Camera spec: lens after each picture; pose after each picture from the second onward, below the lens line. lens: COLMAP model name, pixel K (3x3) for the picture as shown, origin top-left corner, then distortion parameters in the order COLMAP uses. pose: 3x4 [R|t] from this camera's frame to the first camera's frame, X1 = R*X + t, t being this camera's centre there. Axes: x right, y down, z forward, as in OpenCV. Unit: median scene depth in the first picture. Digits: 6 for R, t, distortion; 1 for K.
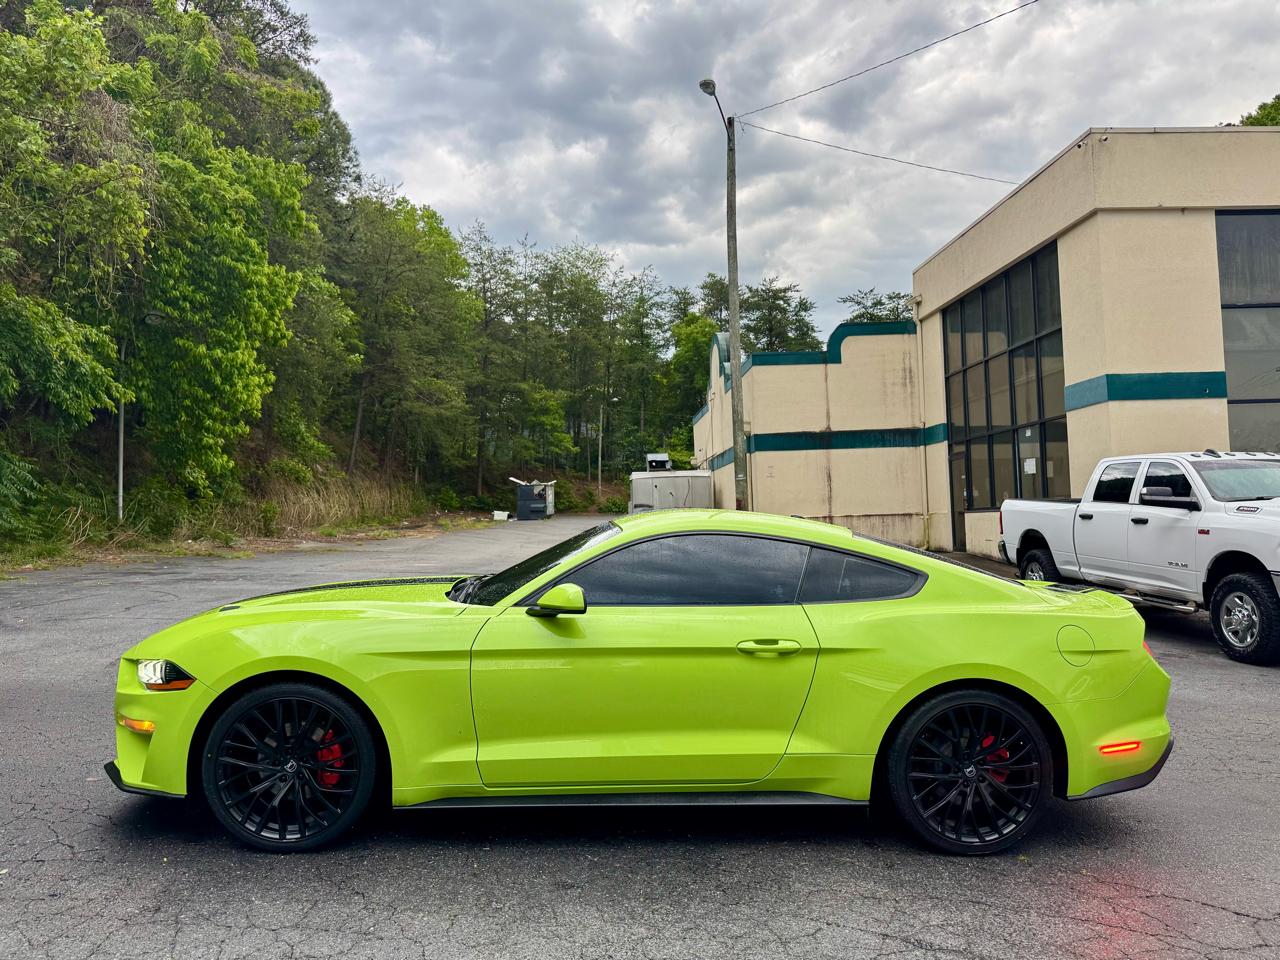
lens RADIAL K [[903.3, 0, 633.4], [0, 903.3, 479.9], [0, 0, 1]] dist [0.017118, -0.026725]
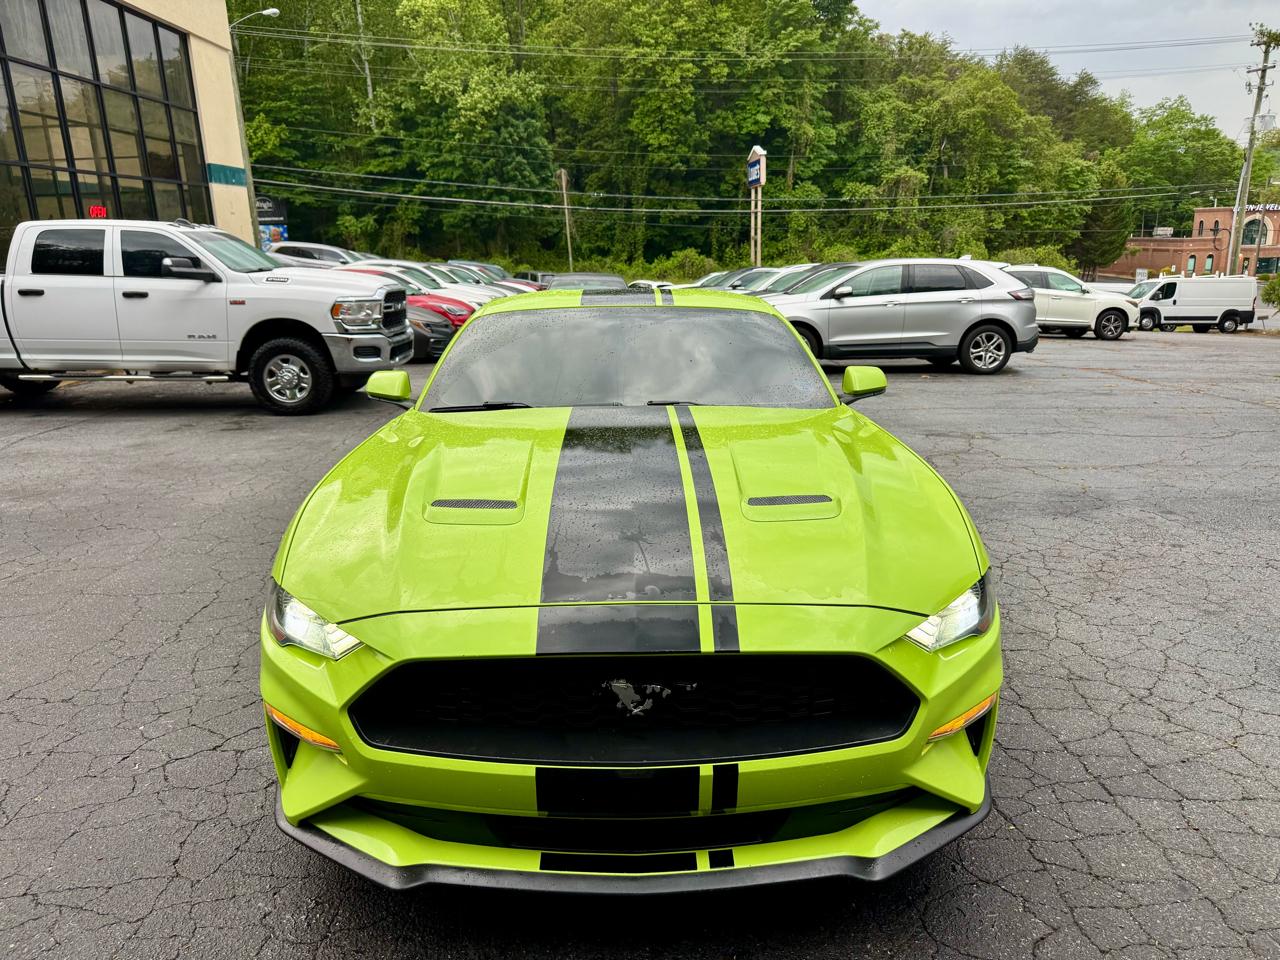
lens RADIAL K [[903.3, 0, 636.4], [0, 903.3, 494.4], [0, 0, 1]] dist [0.017118, -0.026725]
pose [[0.029151, -0.242620, 0.969683, -0.198395], [-0.019605, 0.969770, 0.243231, 0.003644], [-0.999383, -0.026101, 0.023514, 0.226802]]
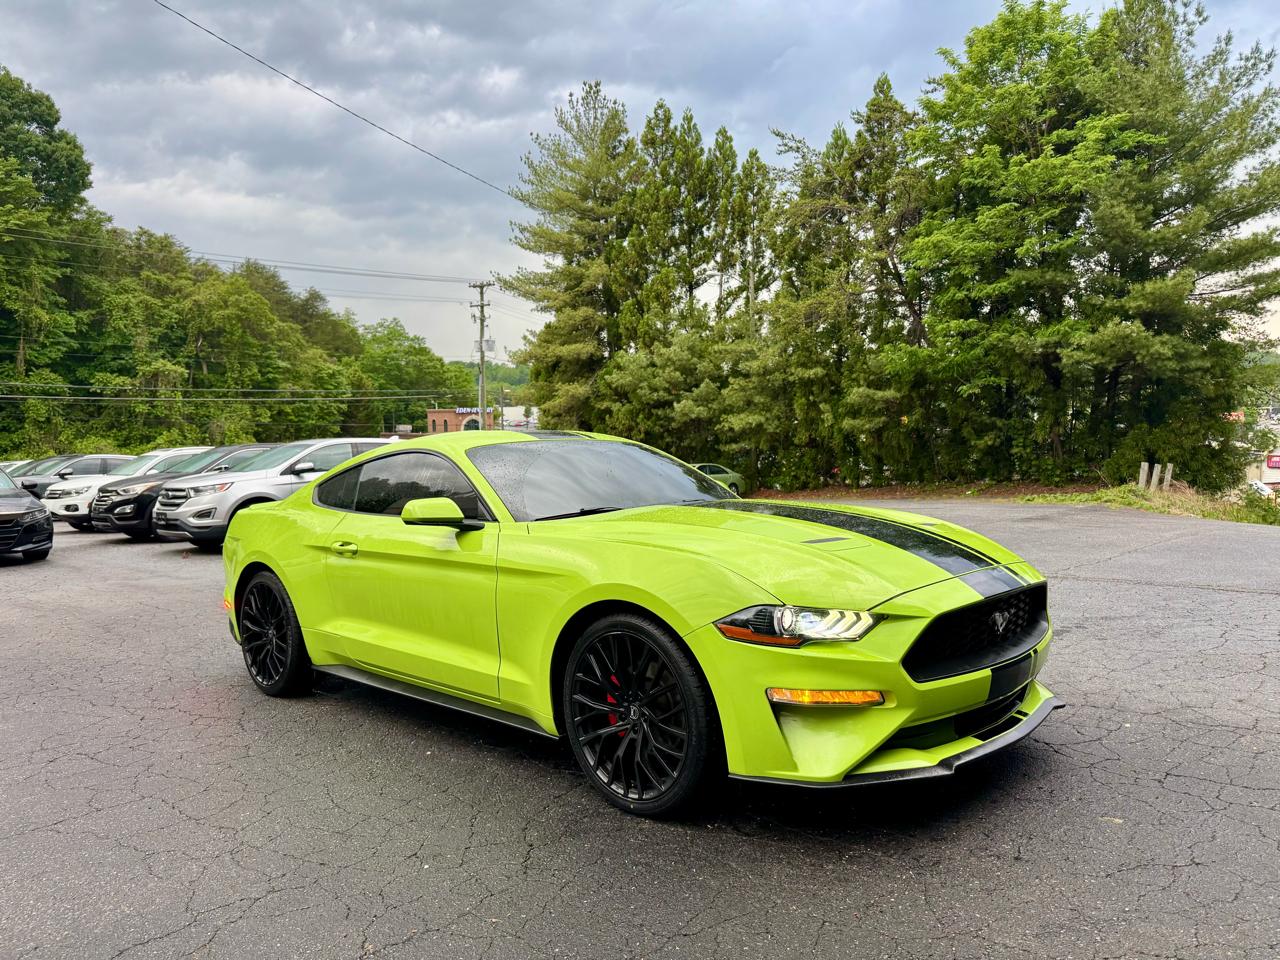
lens RADIAL K [[903.3, 0, 637.8], [0, 903.3, 487.8], [0, 0, 1]] dist [0.017118, -0.026725]
pose [[-0.682698, -0.016818, 0.730507, -0.187666], [-0.002521, 0.999783, 0.020661, 0.018425], [-0.730696, 0.012264, -0.682593, 0.377111]]
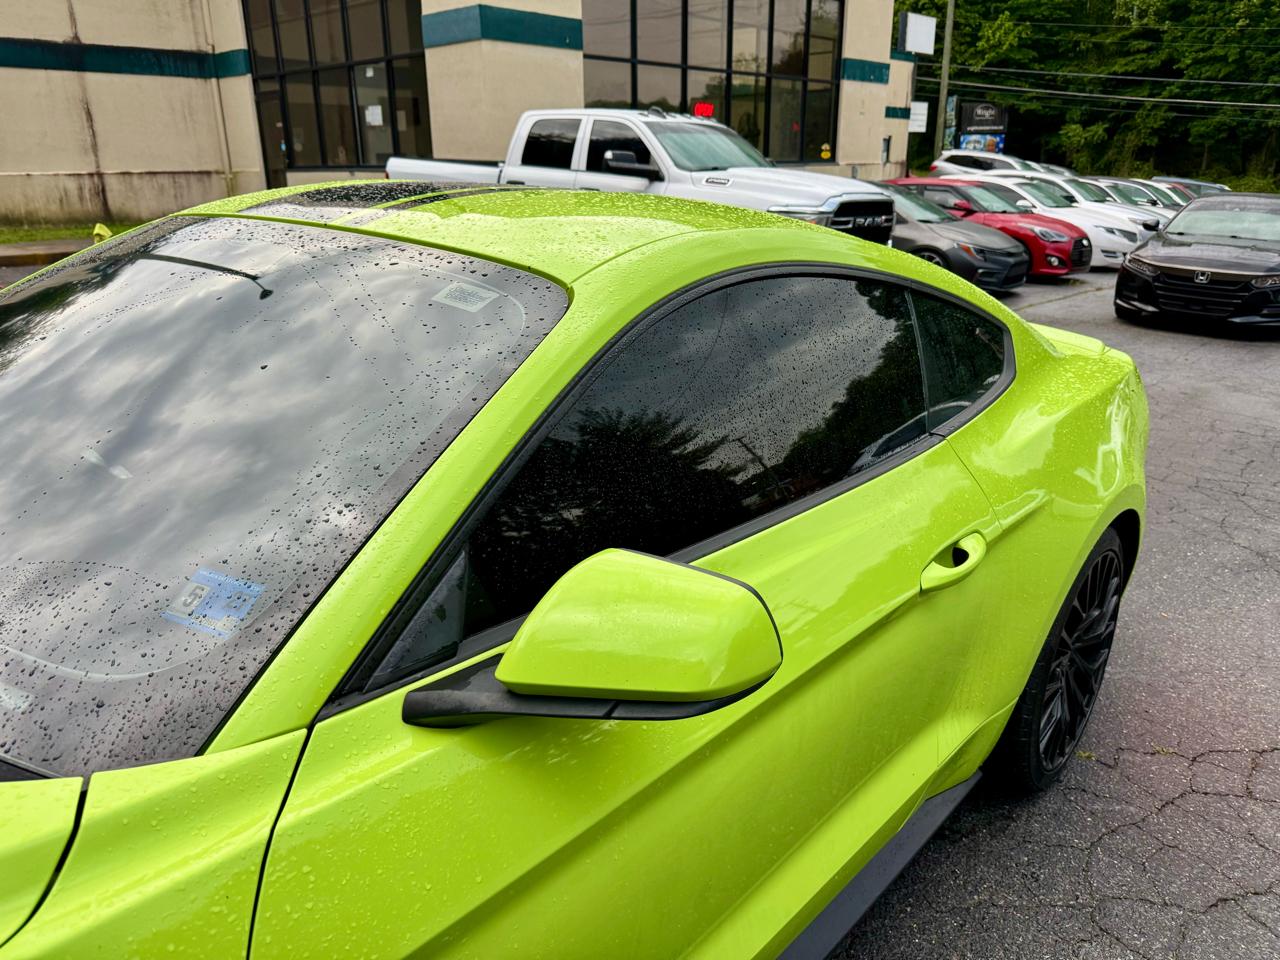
lens RADIAL K [[903.3, 0, 627.7], [0, 903.3, 497.7], [0, 0, 1]] dist [0.017118, -0.026725]
pose [[0.701893, -0.219320, 0.677676, -0.038749], [-0.051104, 0.933457, 0.355030, 0.004462], [-0.710447, -0.283825, 0.643979, 0.162048]]
